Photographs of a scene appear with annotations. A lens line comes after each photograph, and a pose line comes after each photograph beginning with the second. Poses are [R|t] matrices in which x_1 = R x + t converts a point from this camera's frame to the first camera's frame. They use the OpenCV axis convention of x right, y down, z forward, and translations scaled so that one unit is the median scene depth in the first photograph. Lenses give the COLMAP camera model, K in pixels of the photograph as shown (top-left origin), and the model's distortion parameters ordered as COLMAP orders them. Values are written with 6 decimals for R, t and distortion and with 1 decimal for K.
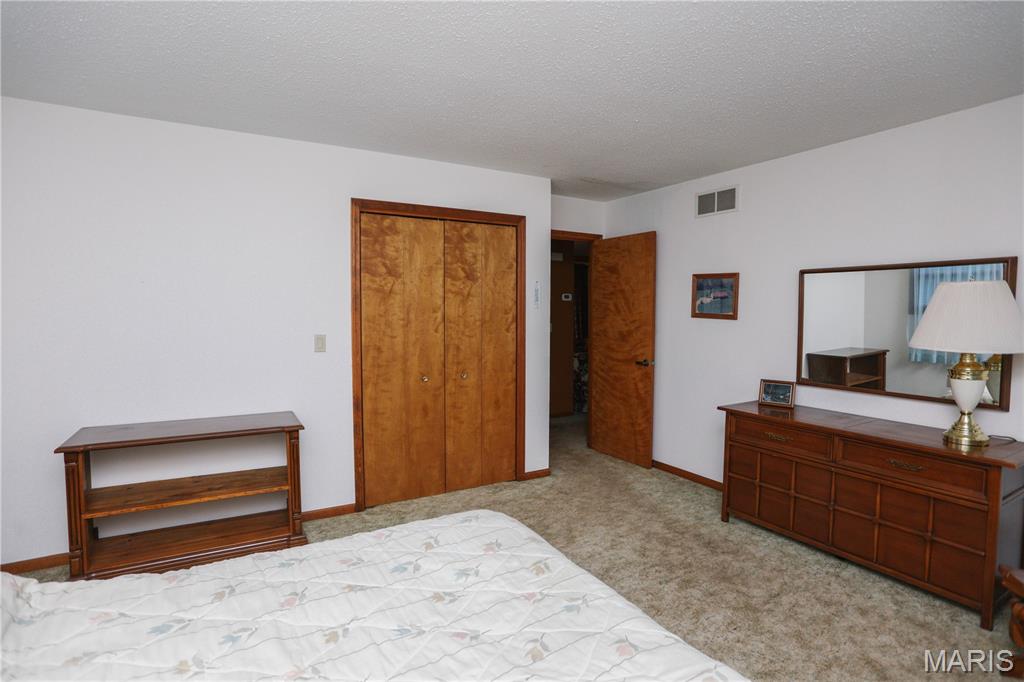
lens RADIAL K [[518.7, 0, 512.0], [0, 518.7, 341.0], [0, 0, 1]] dist [-0.076137, 0.040037]
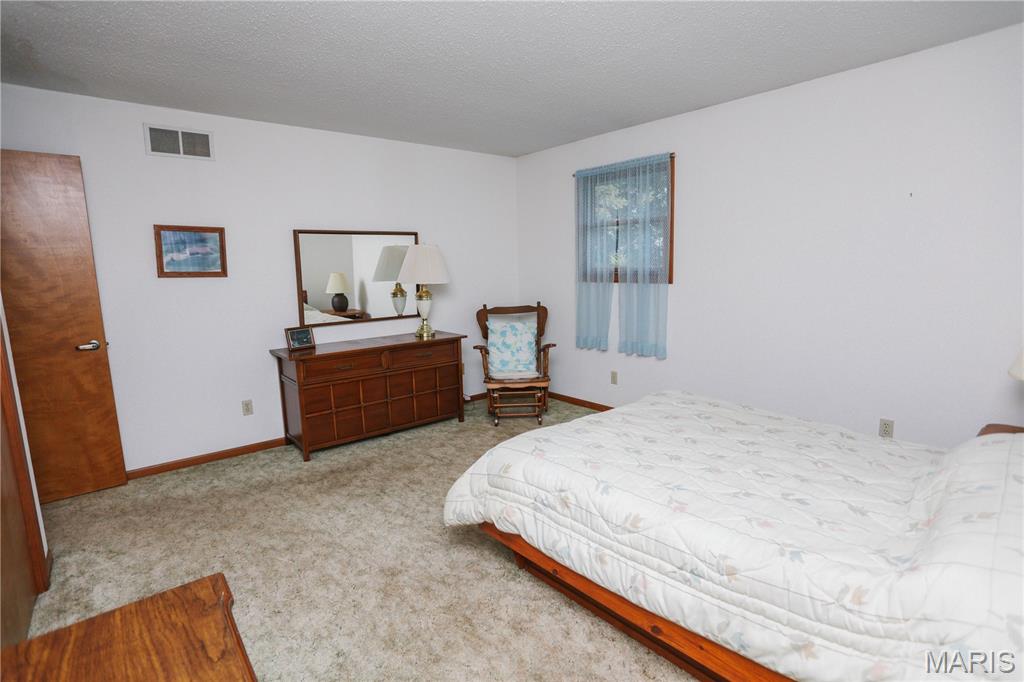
lens RADIAL K [[518.7, 0, 512.0], [0, 518.7, 341.0], [0, 0, 1]] dist [-0.076137, 0.040037]
pose [[-0.188765, -0.140411, 0.971932, -0.653688], [0.082210, 0.983992, 0.158119, -0.031548], [-0.978575, 0.109750, -0.174200, 0.700205]]
